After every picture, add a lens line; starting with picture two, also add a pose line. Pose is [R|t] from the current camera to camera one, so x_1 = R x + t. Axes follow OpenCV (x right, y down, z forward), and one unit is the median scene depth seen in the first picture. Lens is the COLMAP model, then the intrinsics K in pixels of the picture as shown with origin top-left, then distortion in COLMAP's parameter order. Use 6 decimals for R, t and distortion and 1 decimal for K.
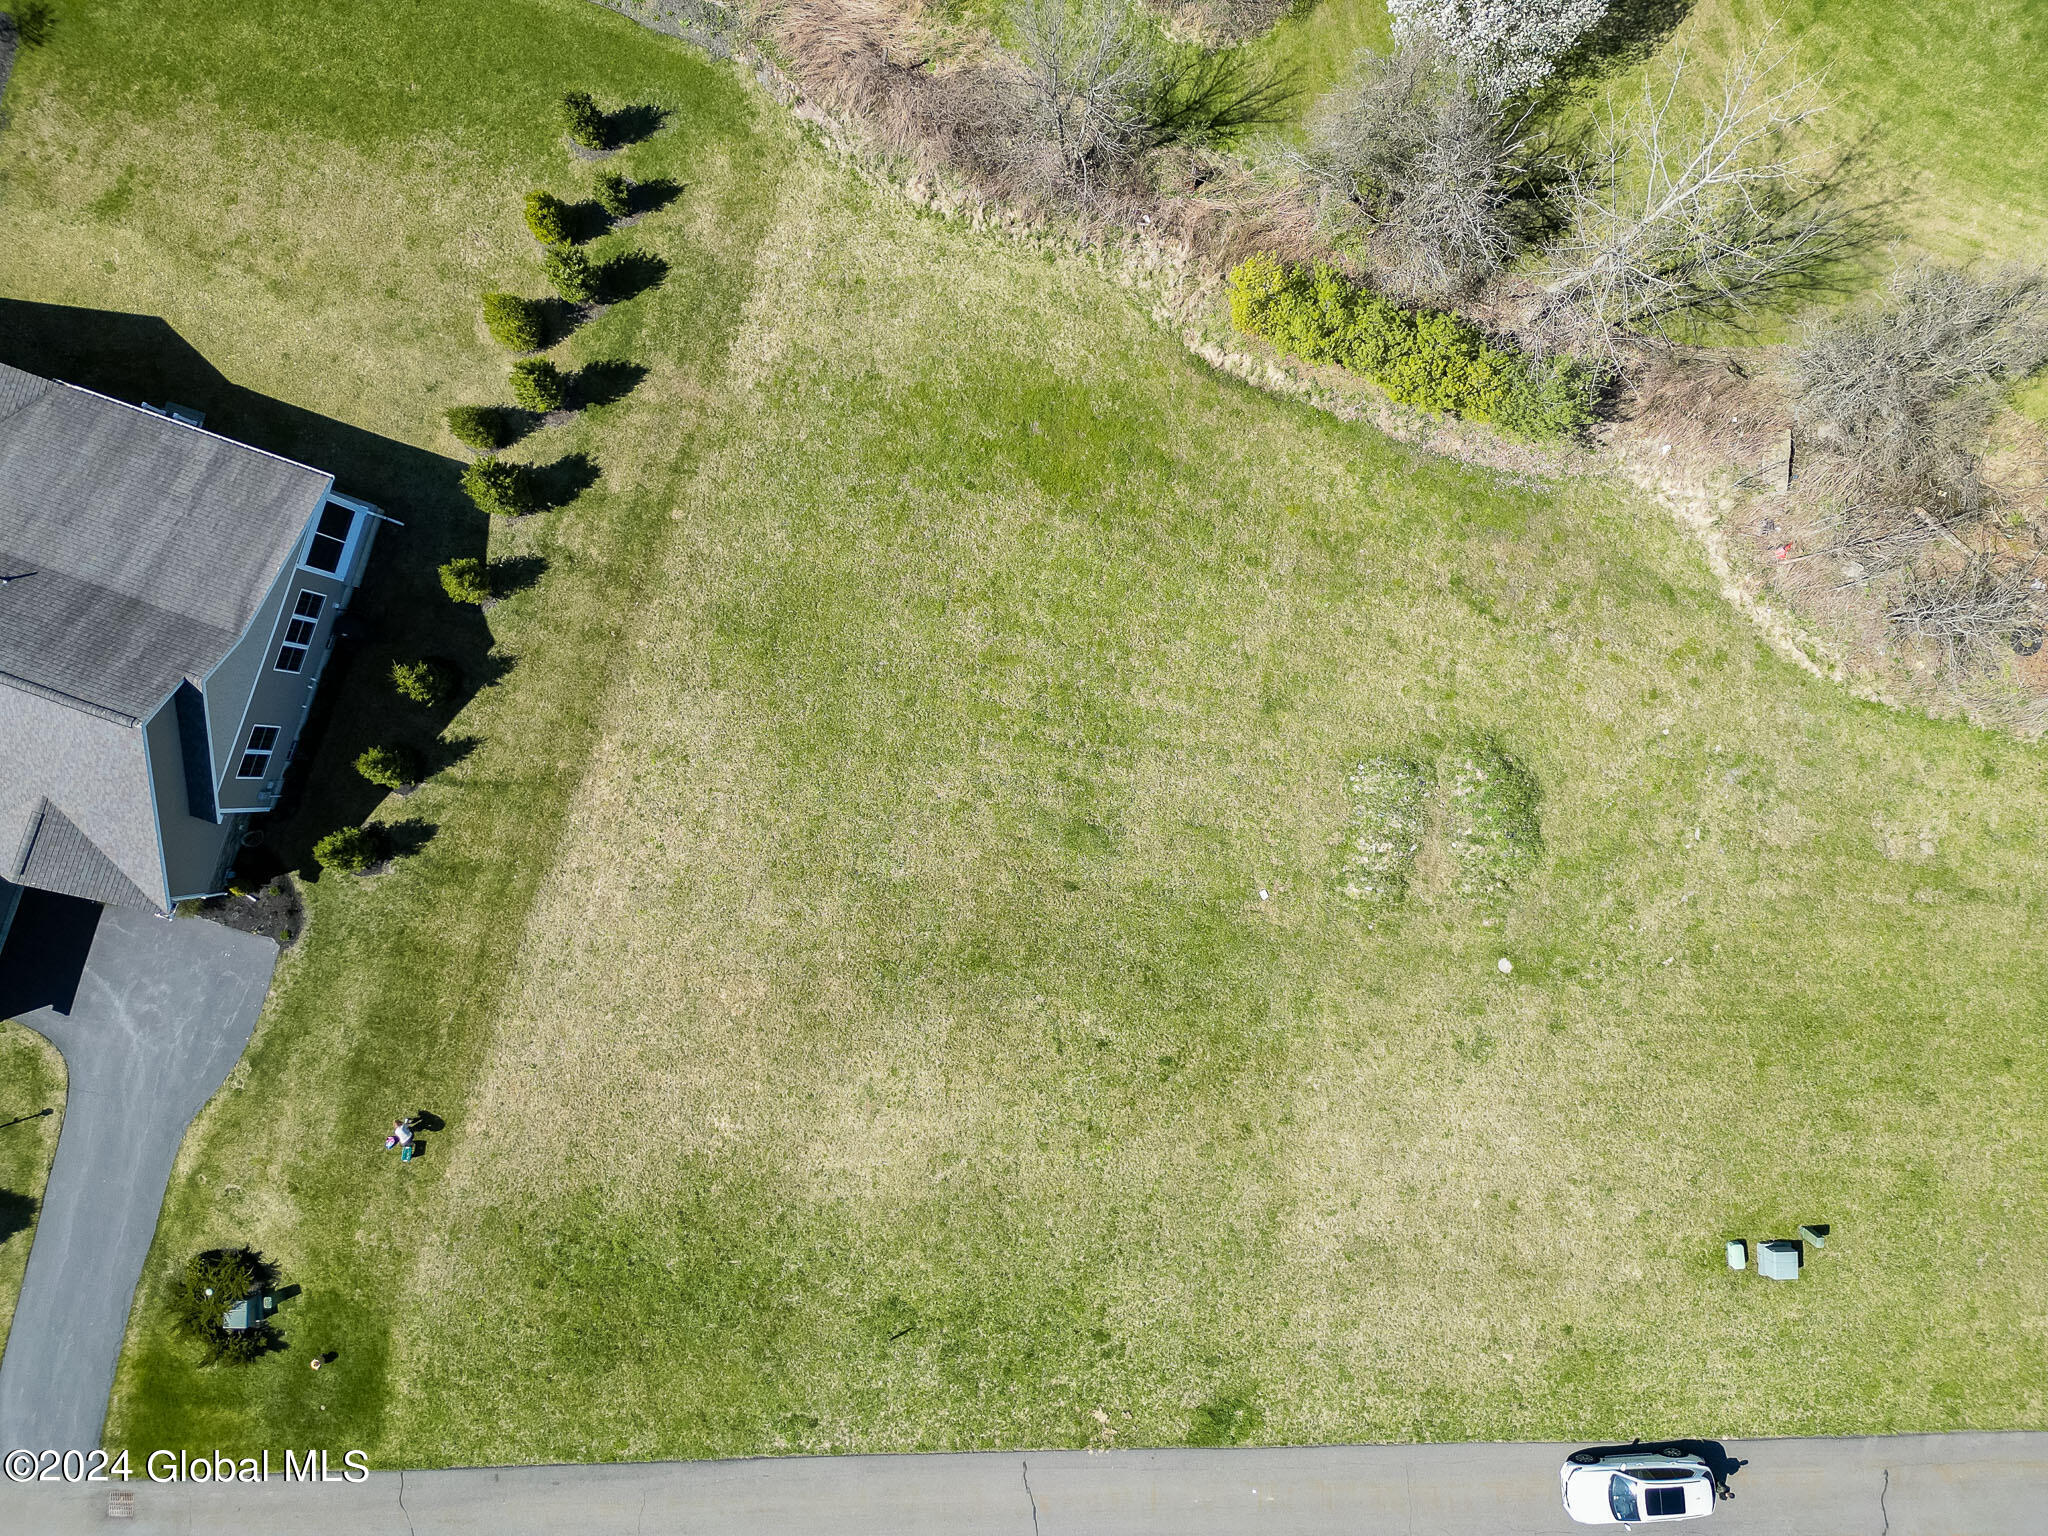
lens RADIAL K [[1436.0, 0, 1024.0], [0, 1436.0, 768.0], [0, 0, 1]] dist [0.072708, -0.071823]
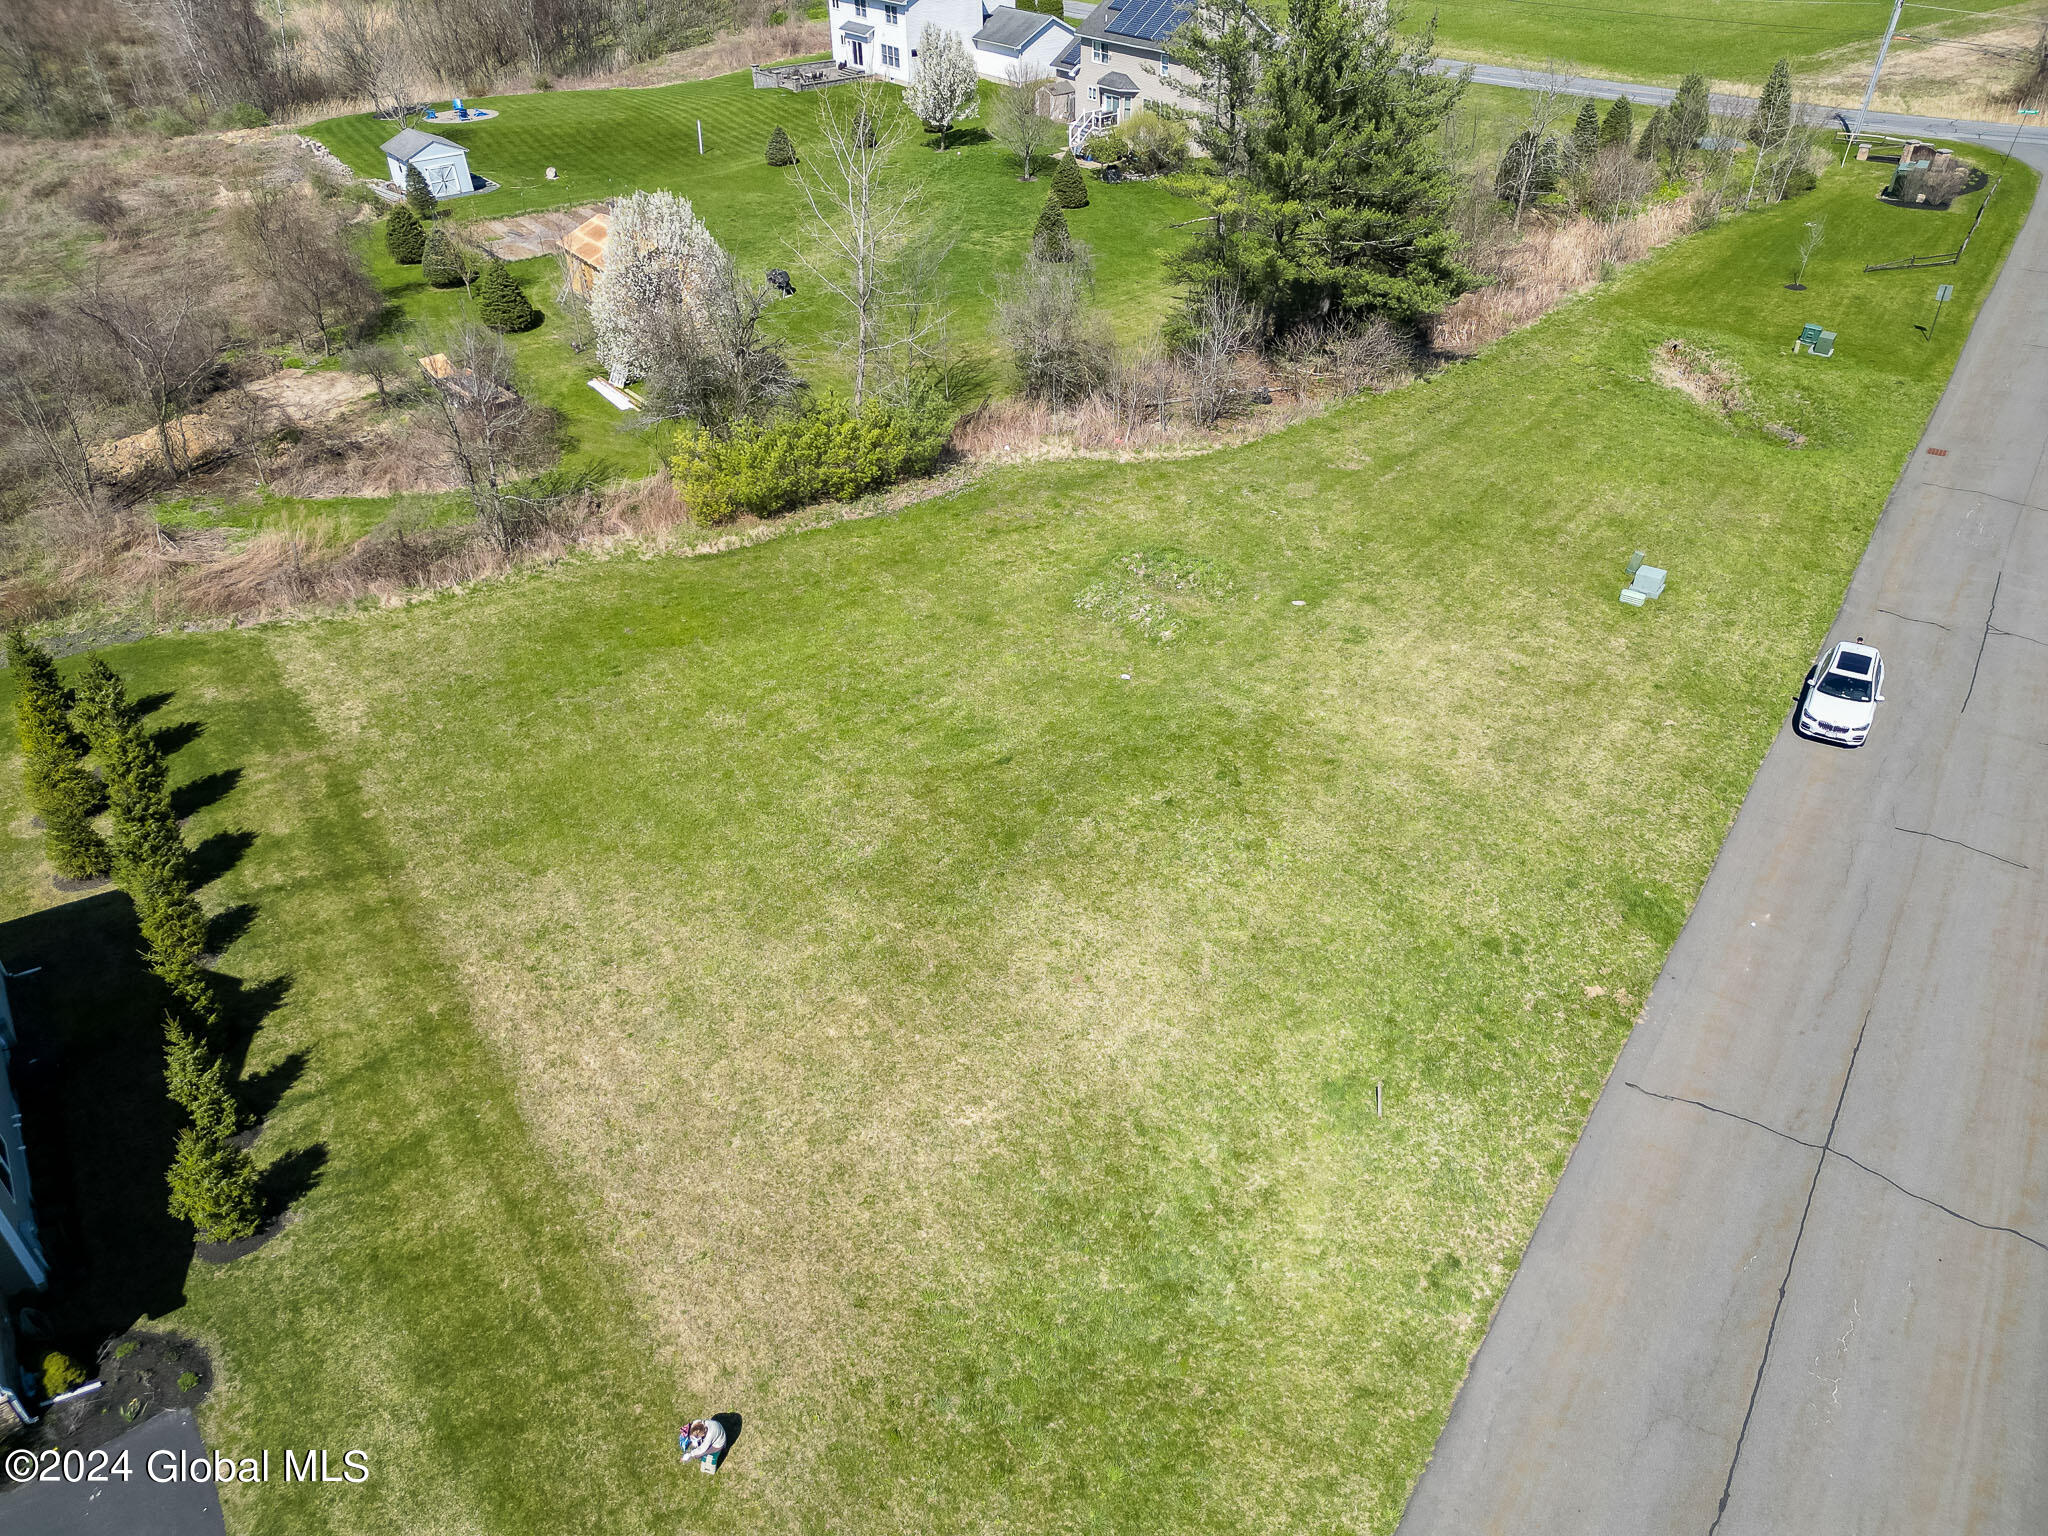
lens RADIAL K [[1432.4, 0, 1023.2], [0, 1432.4, 769.6], [0, 0, 1]] dist [0.072770, -0.066923]
pose [[0.590328, -0.451986, 0.668747, -0.567995], [0.807048, 0.344529, -0.479555, 0.528991], [-0.013651, 0.822805, 0.568159, 0.491359]]
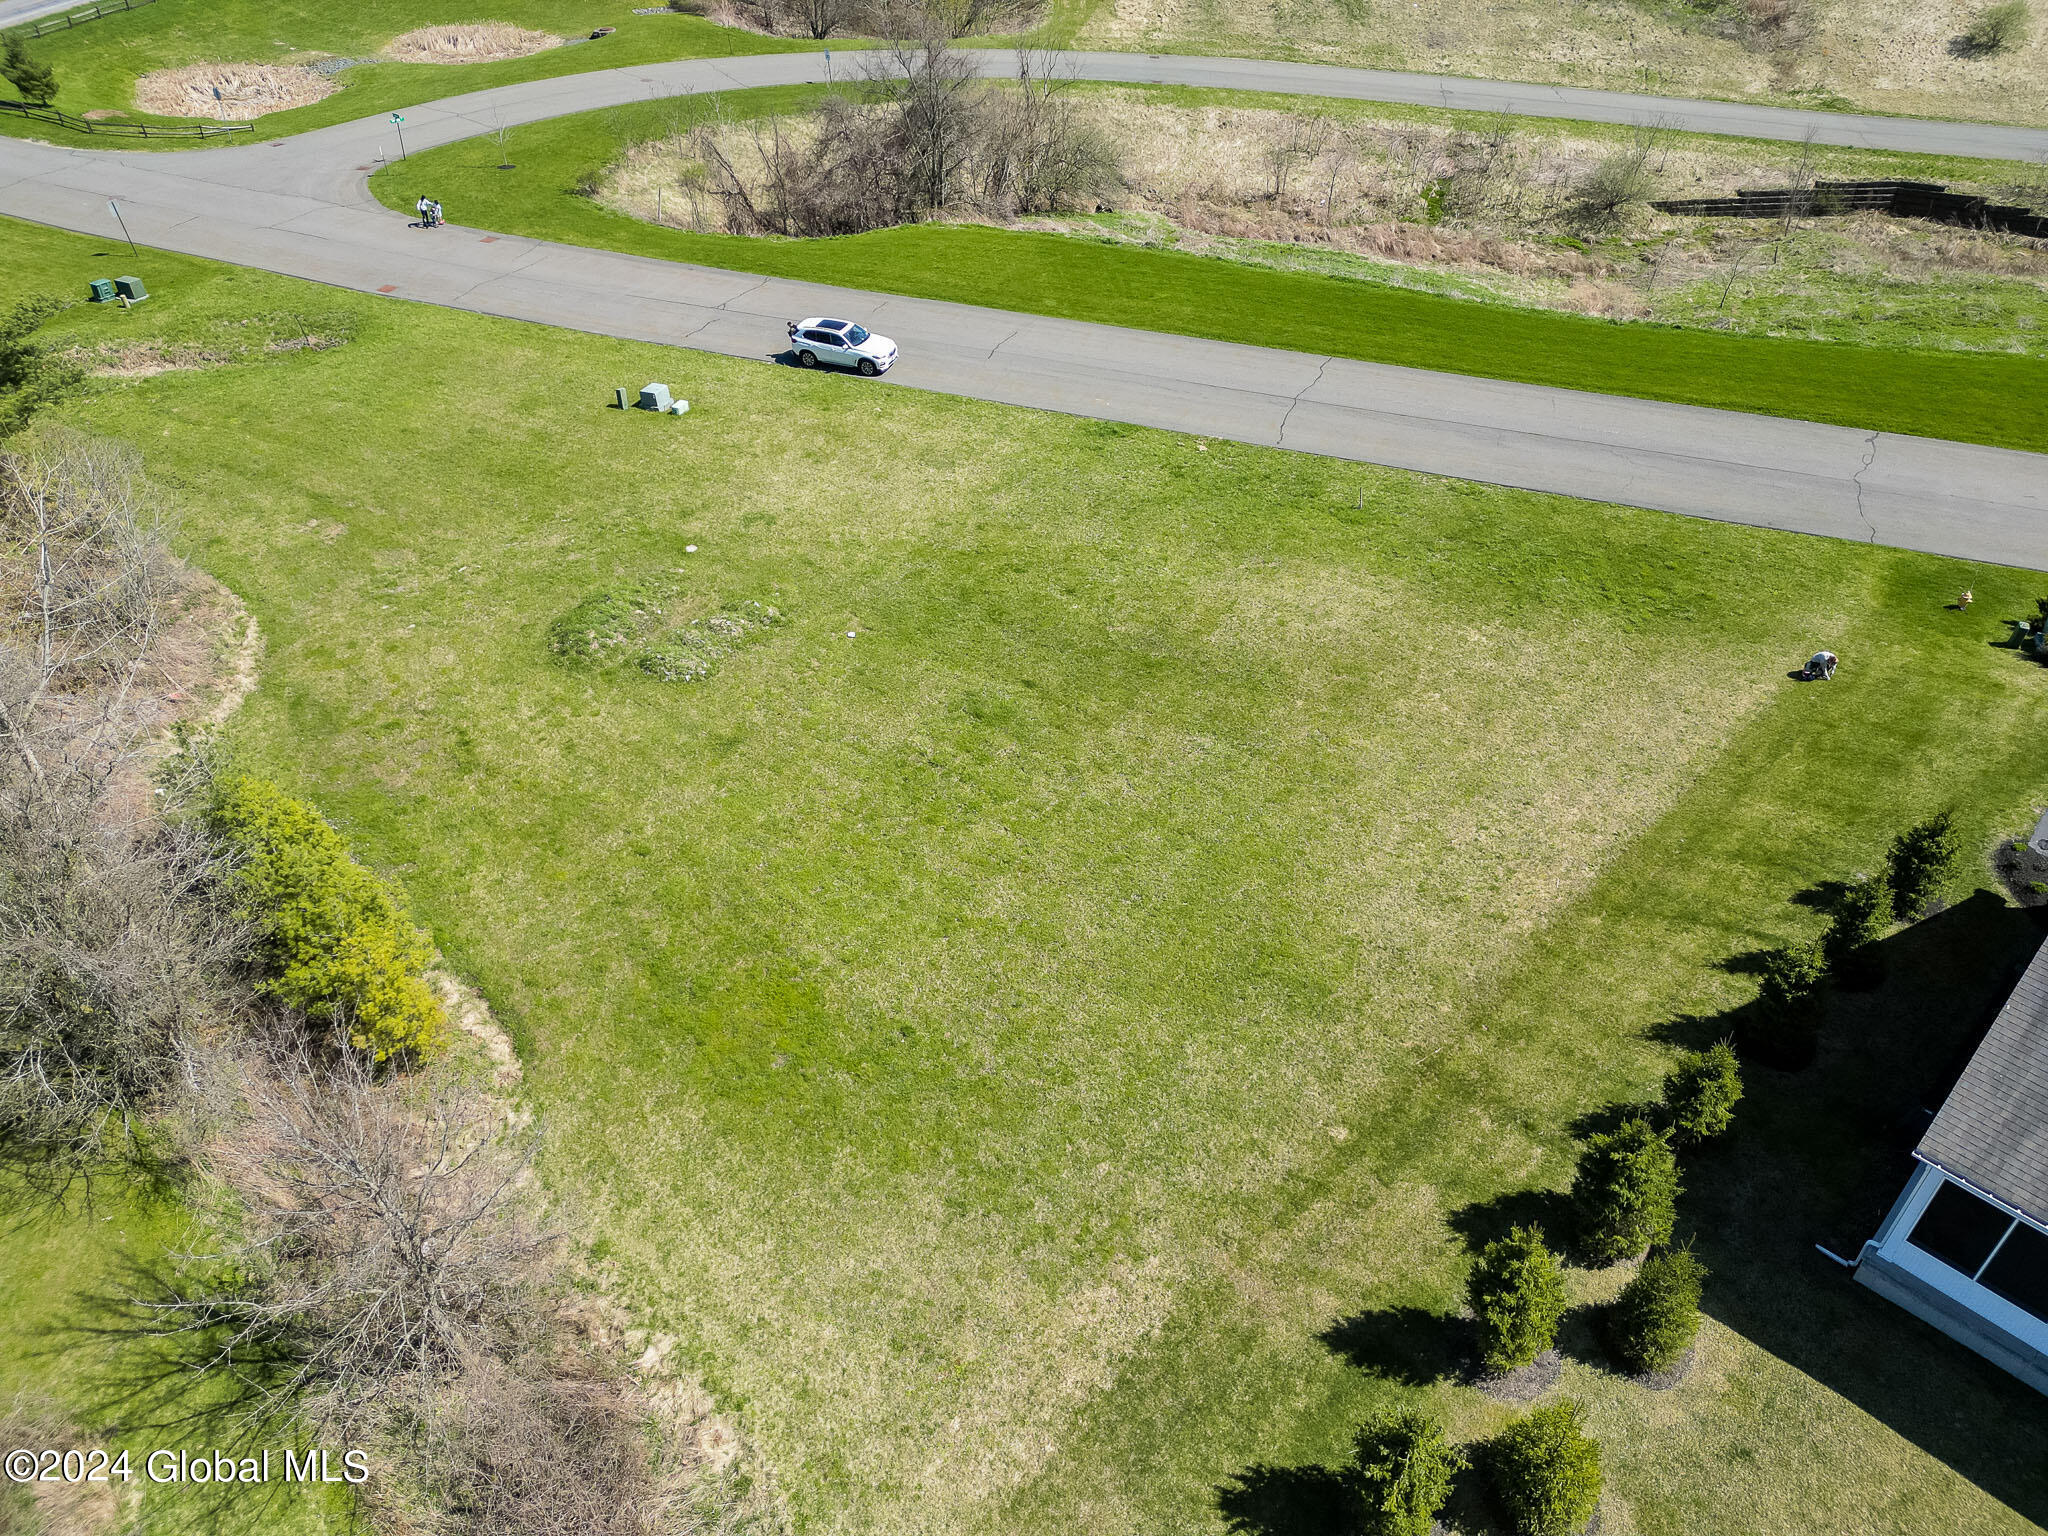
lens RADIAL K [[1436.0, 0, 1024.0], [0, 1436.0, 768.0], [0, 0, 1]] dist [0.072708, -0.071823]
pose [[-0.898838, -0.247349, 0.361814, -0.304535], [0.437326, -0.560633, 0.703161, -0.584664], [0.028919, 0.790259, 0.612090, 0.489184]]
